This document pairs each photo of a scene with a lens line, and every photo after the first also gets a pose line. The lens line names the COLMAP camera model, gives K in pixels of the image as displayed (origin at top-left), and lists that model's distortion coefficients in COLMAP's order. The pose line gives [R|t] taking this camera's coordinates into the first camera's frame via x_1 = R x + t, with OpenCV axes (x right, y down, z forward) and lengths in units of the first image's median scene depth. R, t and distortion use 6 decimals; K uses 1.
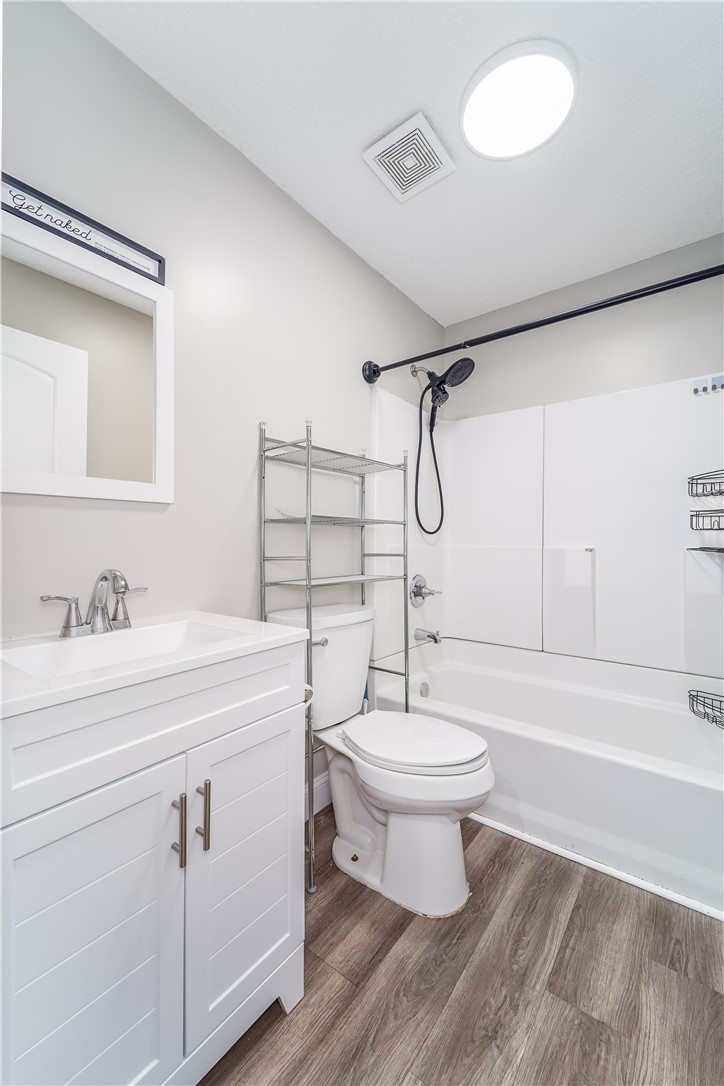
lens RADIAL K [[442.9, 0, 365.1], [0, 442.9, 541.1], [0, 0, 1]] dist [0.004138, -0.000769]
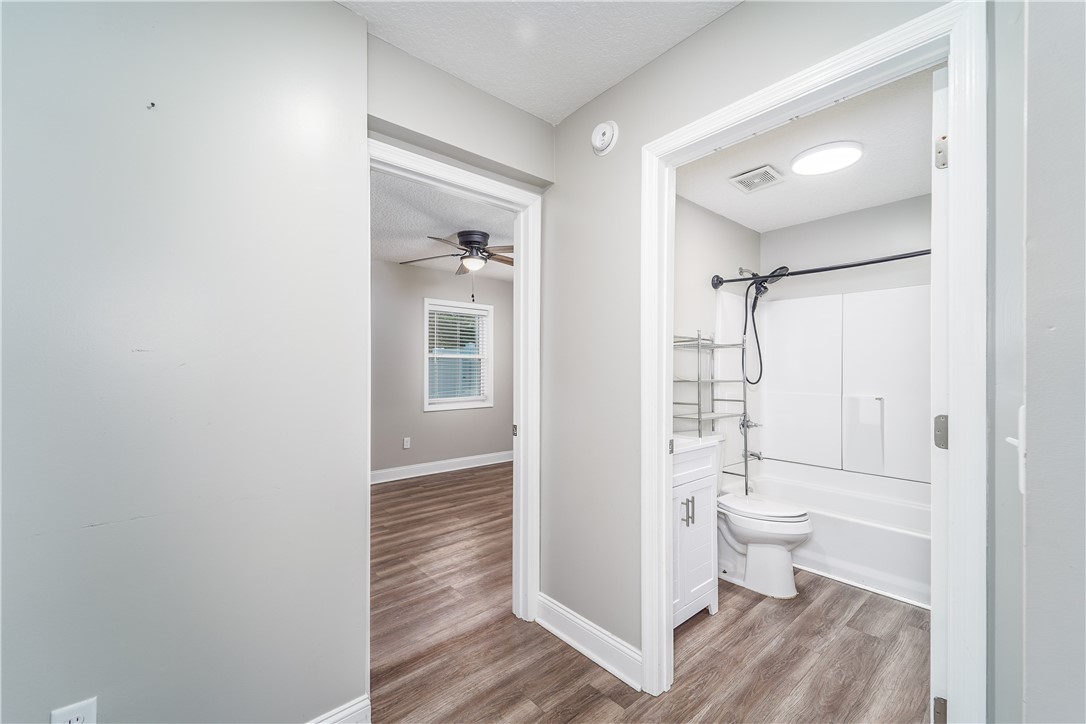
lens RADIAL K [[442.9, 0, 538.1], [0, 442.9, 364.8], [0, 0, 1]] dist [0.004138, -0.000769]
pose [[0.977232, 0.004937, -0.212116, -0.341246], [-0.007894, 0.999883, -0.013099, -0.082776], [0.212027, 0.014476, 0.977157, -0.819634]]
